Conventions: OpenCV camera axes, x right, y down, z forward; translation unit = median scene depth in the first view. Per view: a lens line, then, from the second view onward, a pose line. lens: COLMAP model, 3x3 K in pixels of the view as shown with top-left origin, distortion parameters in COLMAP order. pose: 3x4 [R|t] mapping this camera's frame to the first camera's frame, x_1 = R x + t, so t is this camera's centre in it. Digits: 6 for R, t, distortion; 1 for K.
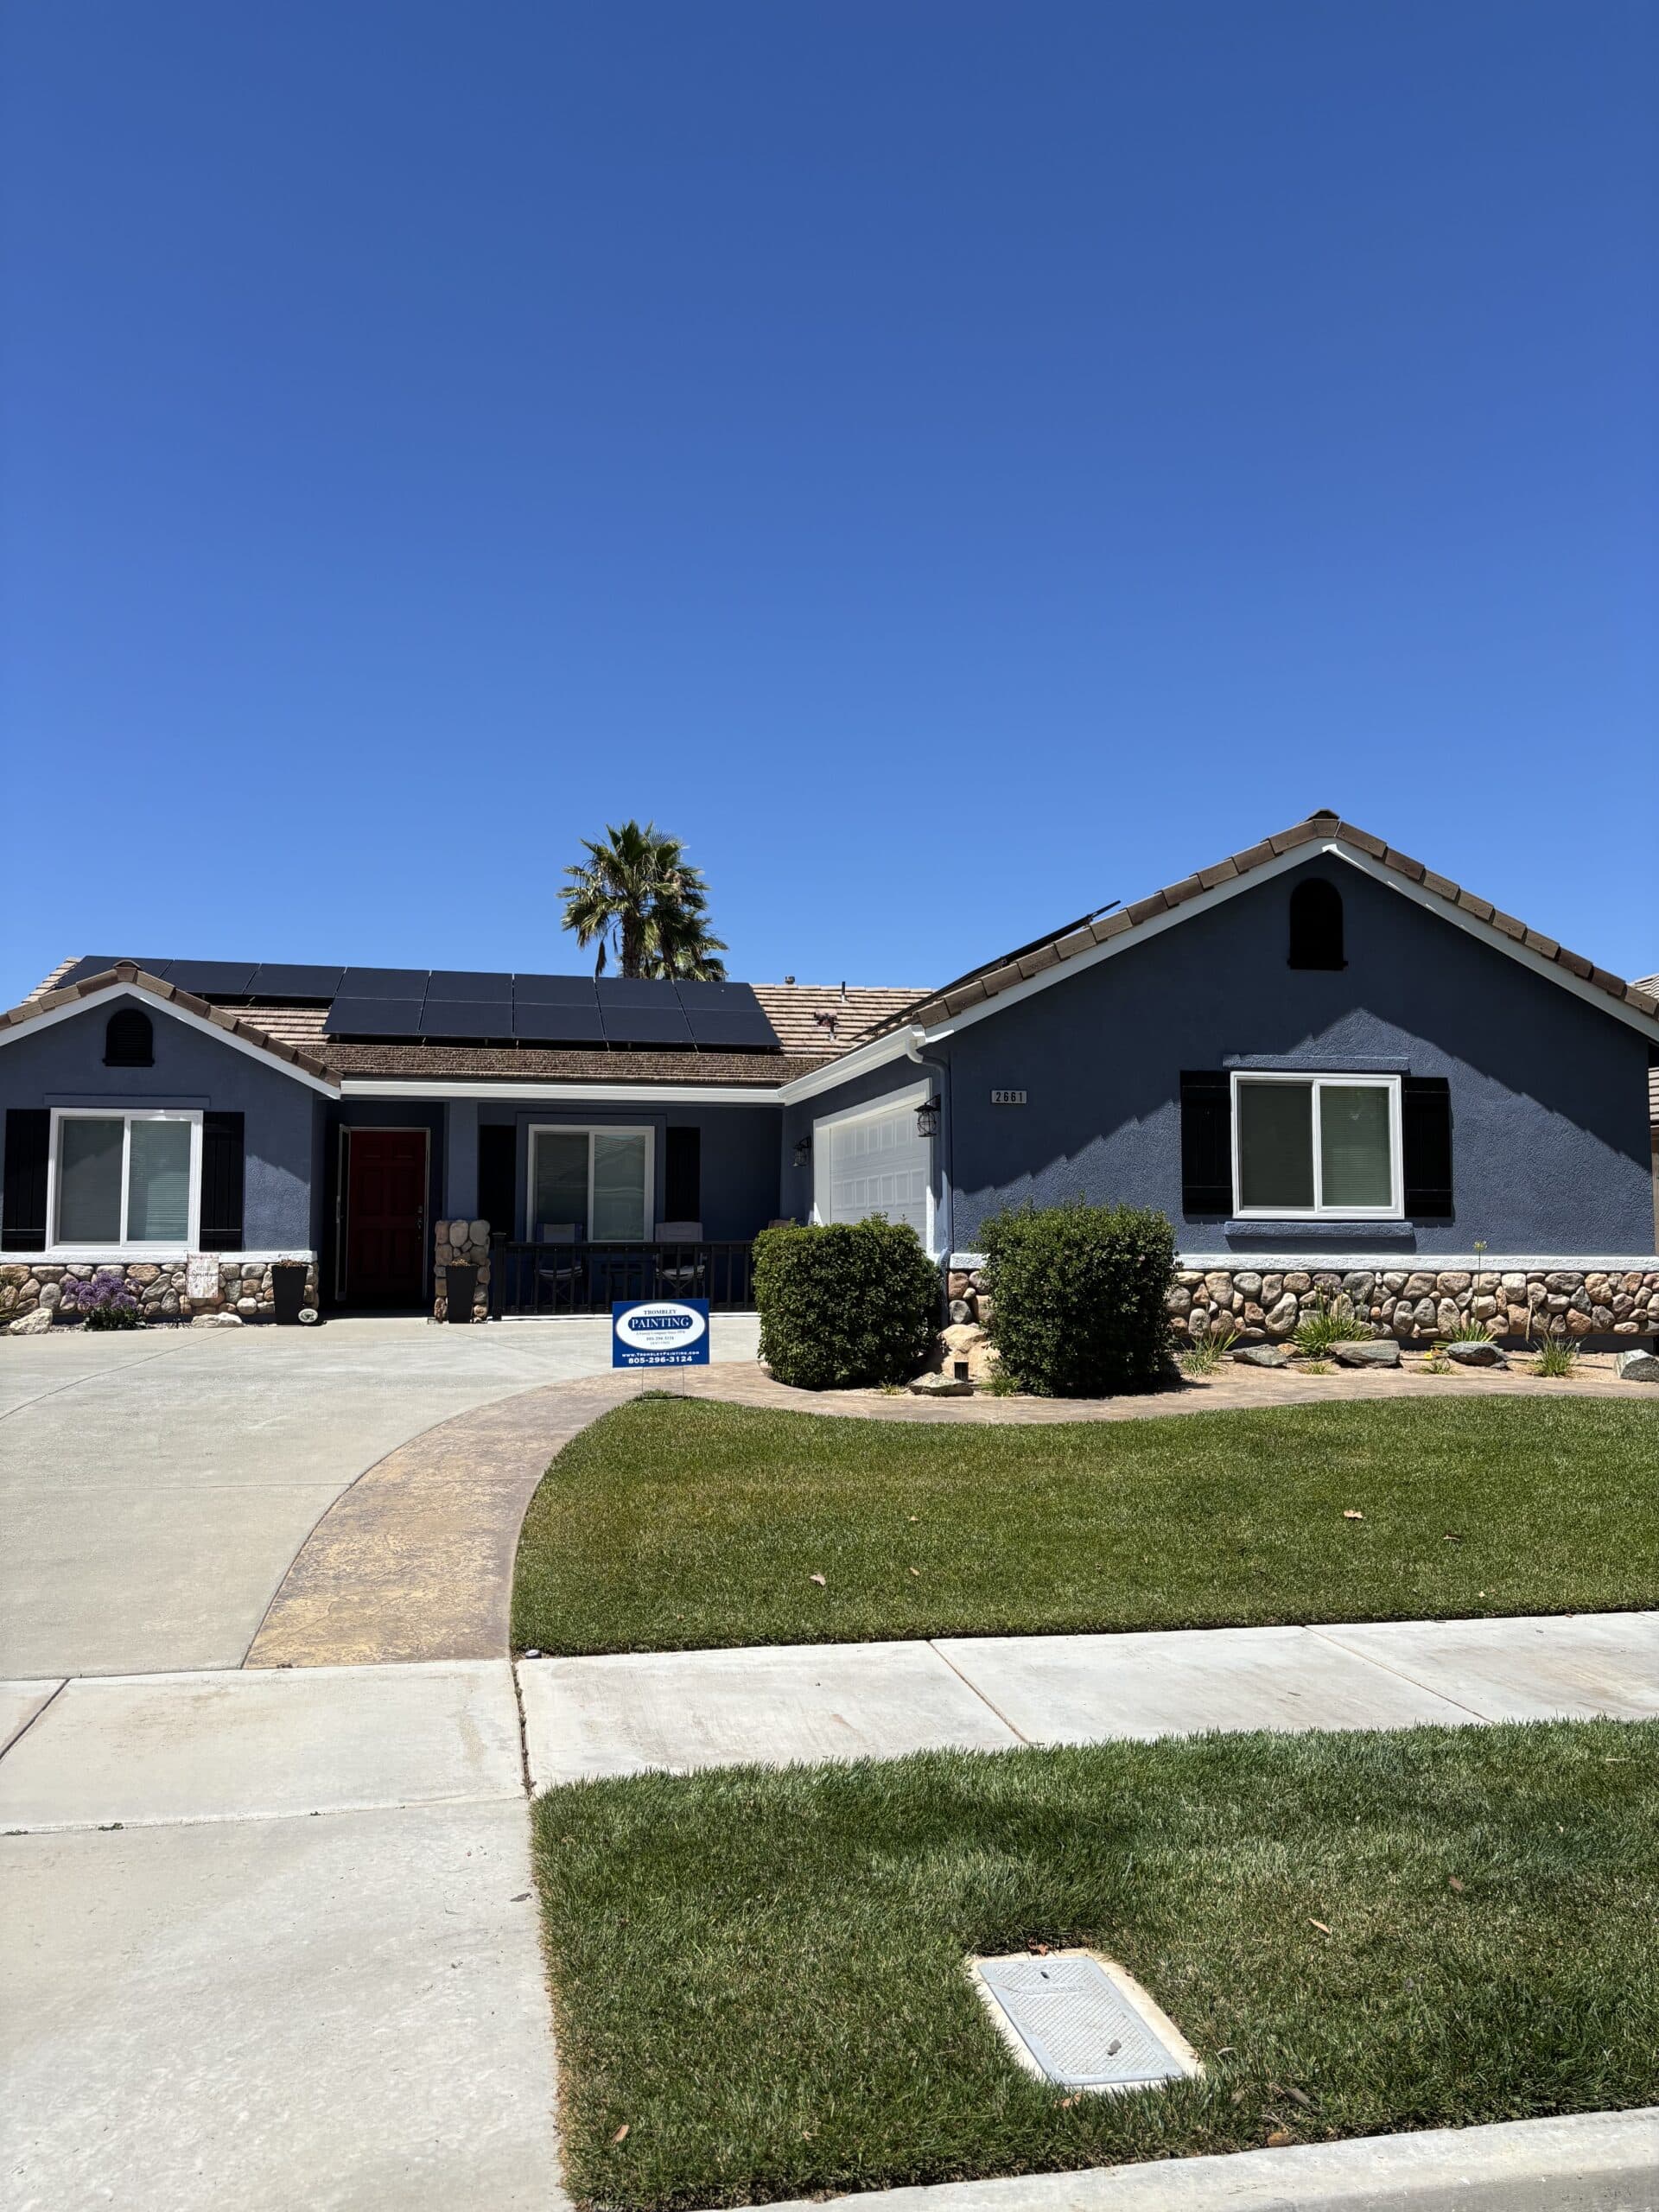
lens RADIAL K [[1662.0, 0, 830.1], [0, 1662.0, 1109.9], [0, 0, 1]] dist [0.051341, -0.048597]
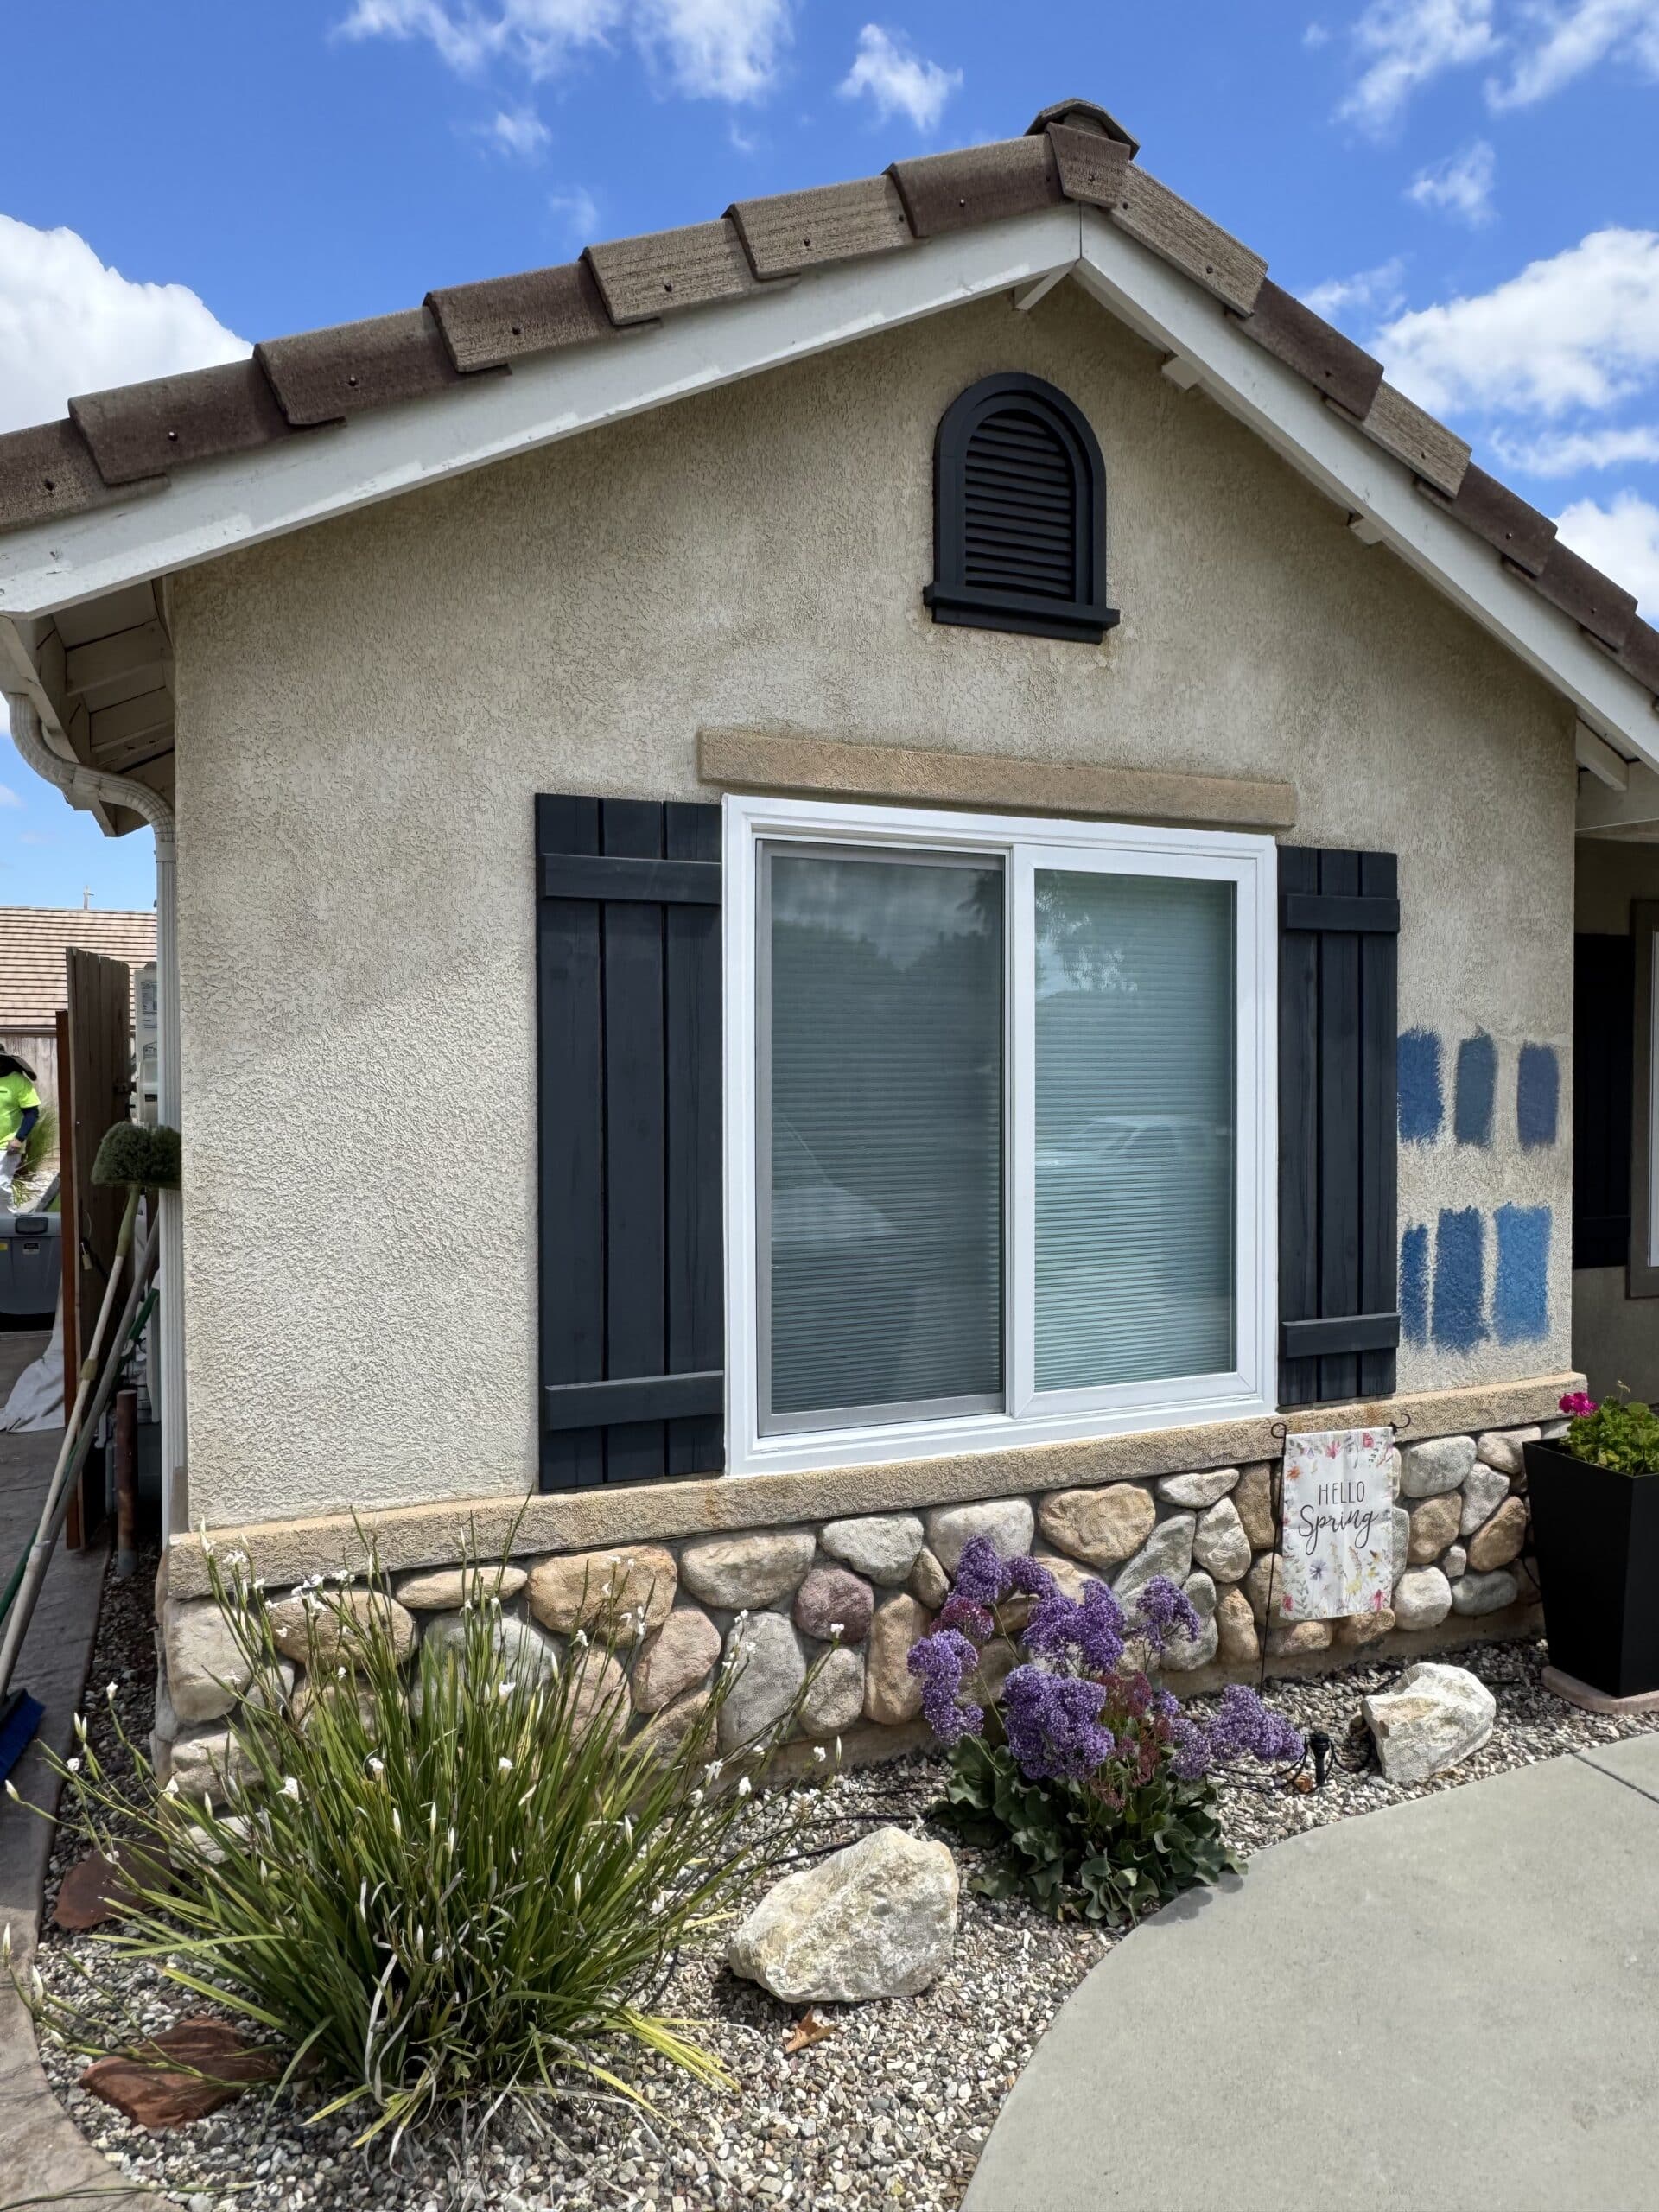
lens RADIAL K [[1470.1, 0, 900.3], [0, 1470.1, 1095.3], [0, 0, 1]] dist [0.009986, 0.007036]
pose [[0.980392, -0.004475, 0.197006, -0.605550], [-0.014797, 0.995248, 0.096244, 0.022810], [-0.196500, -0.097272, 0.975667, 1.022692]]
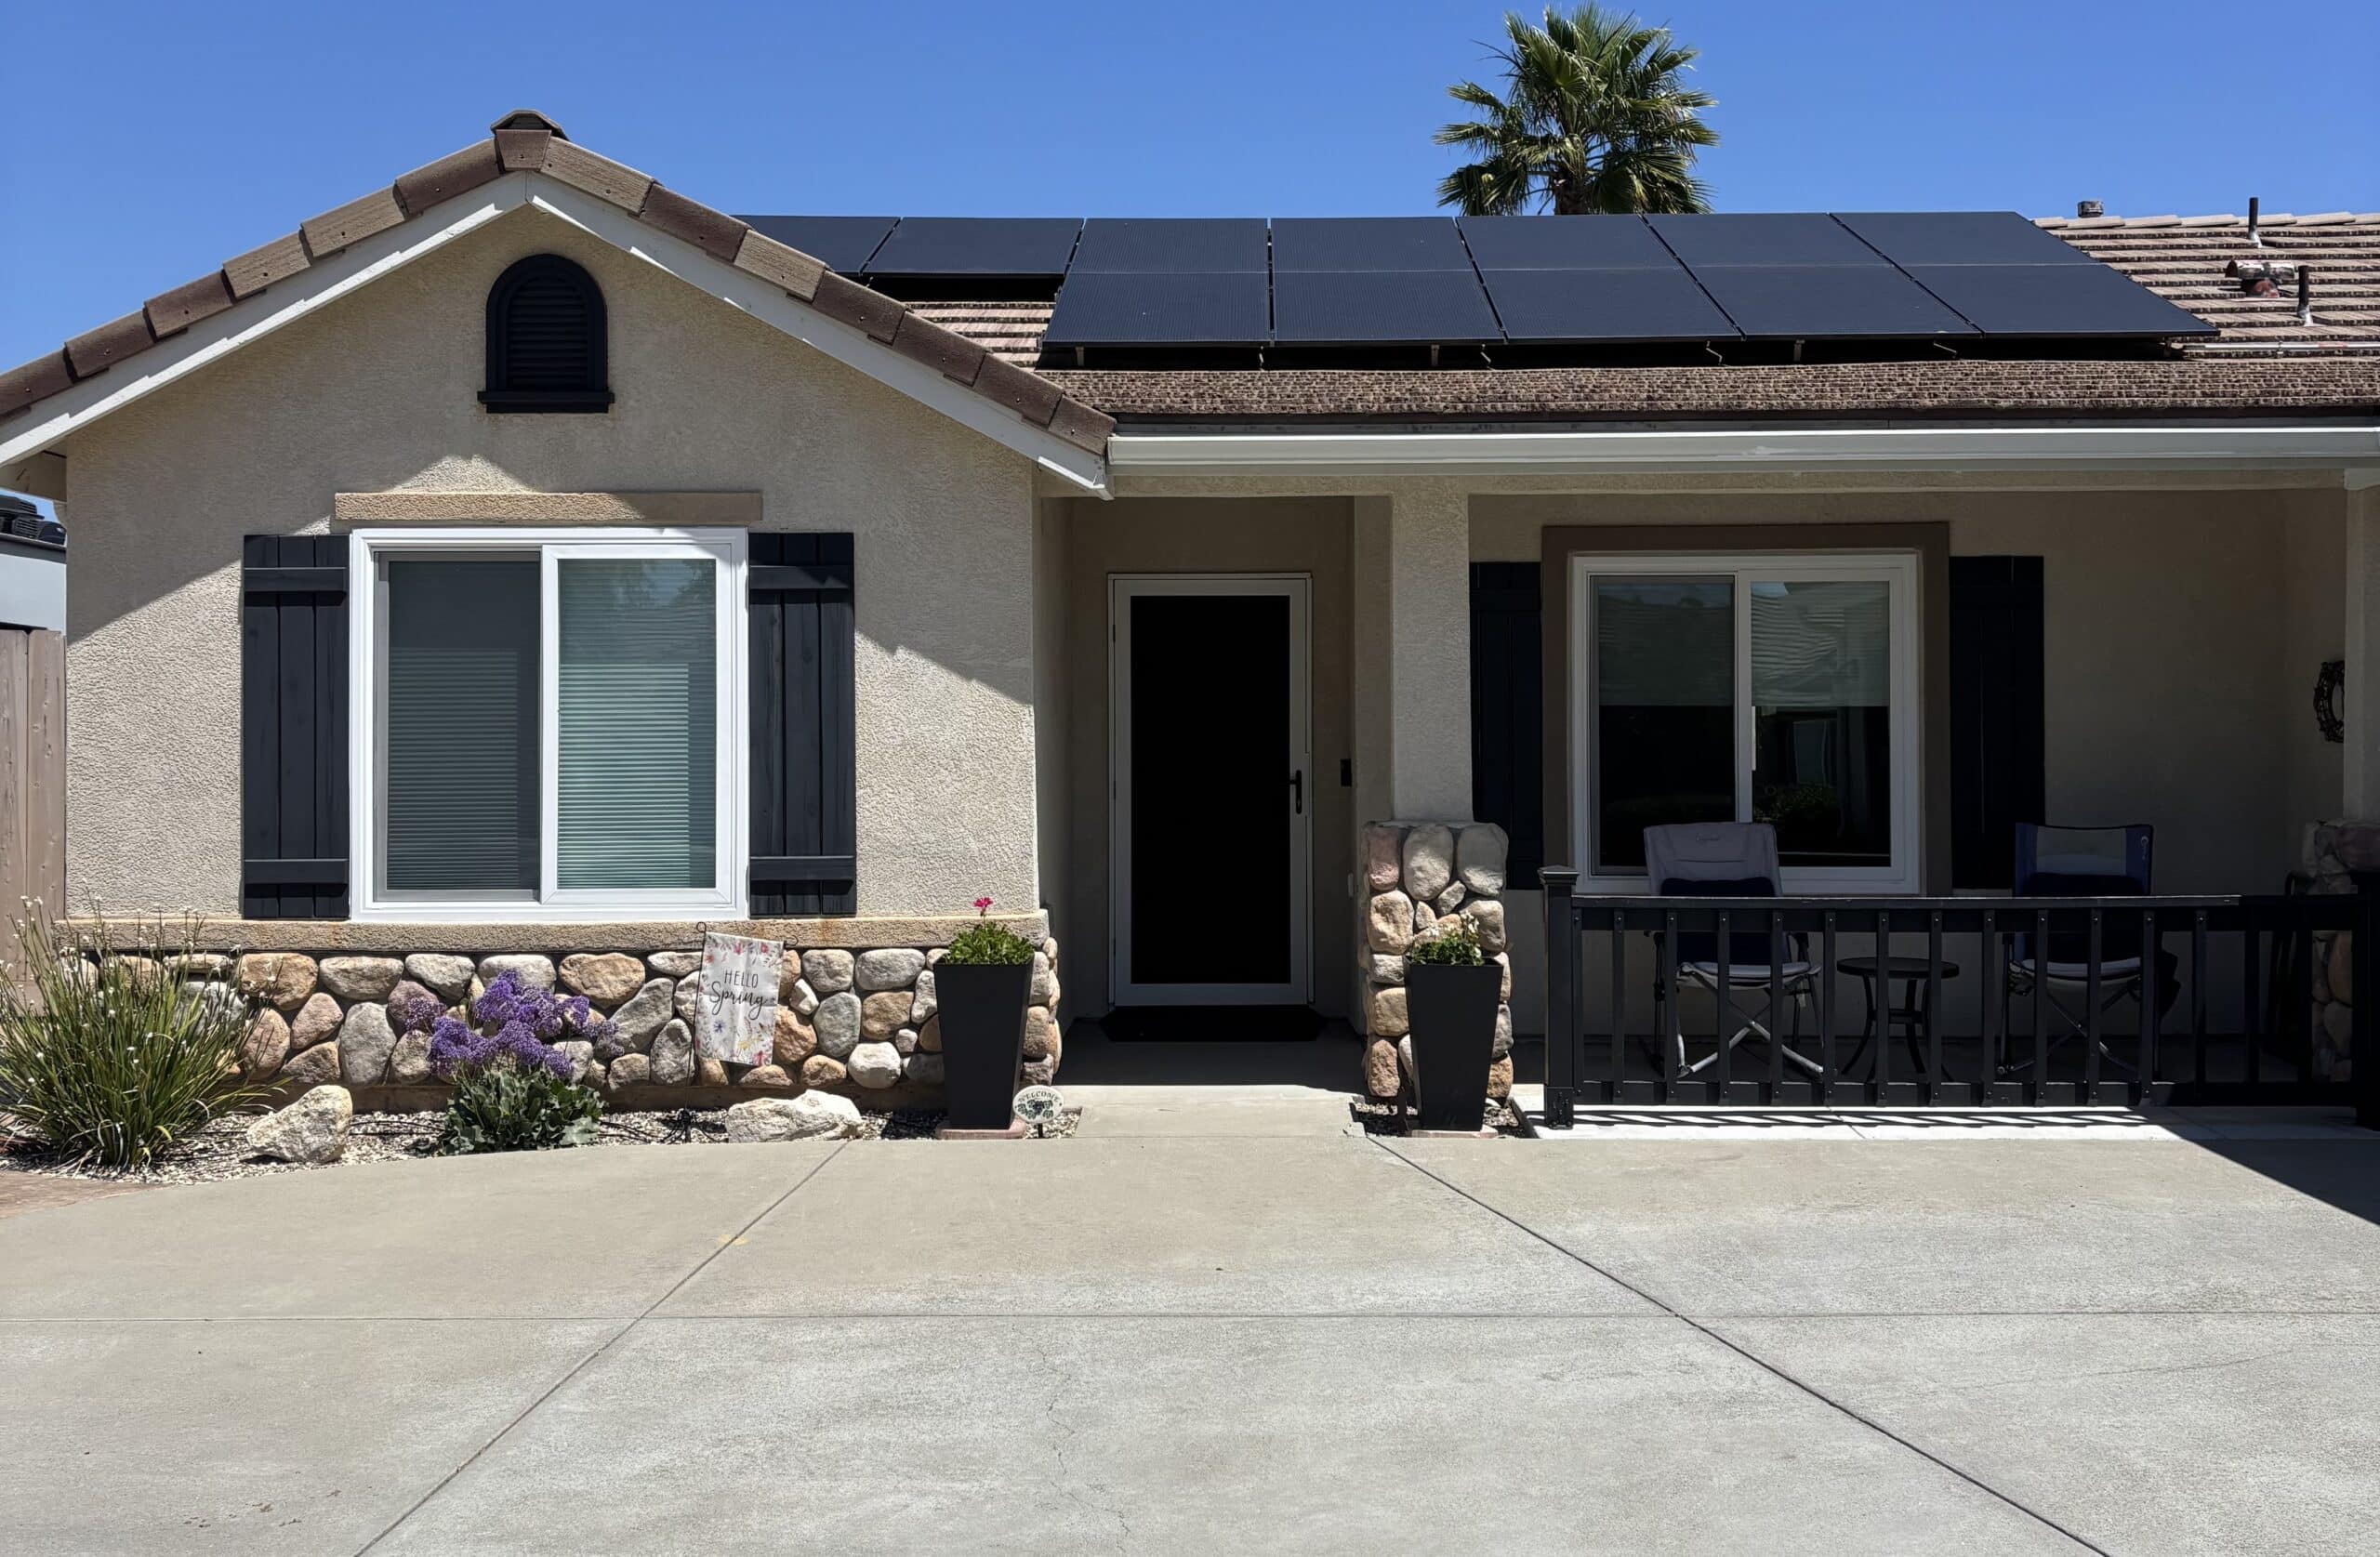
lens RADIAL K [[2339.2, 0, 1216.6], [0, 2339.2, 724.6], [0, 0, 1]] dist [0.061385, 0.000000]
pose [[0.977606, -0.006829, -0.210334, -0.215141], [0.021125, 0.997610, 0.065793, 0.014477], [0.209382, -0.068763, 0.975413, 0.669336]]
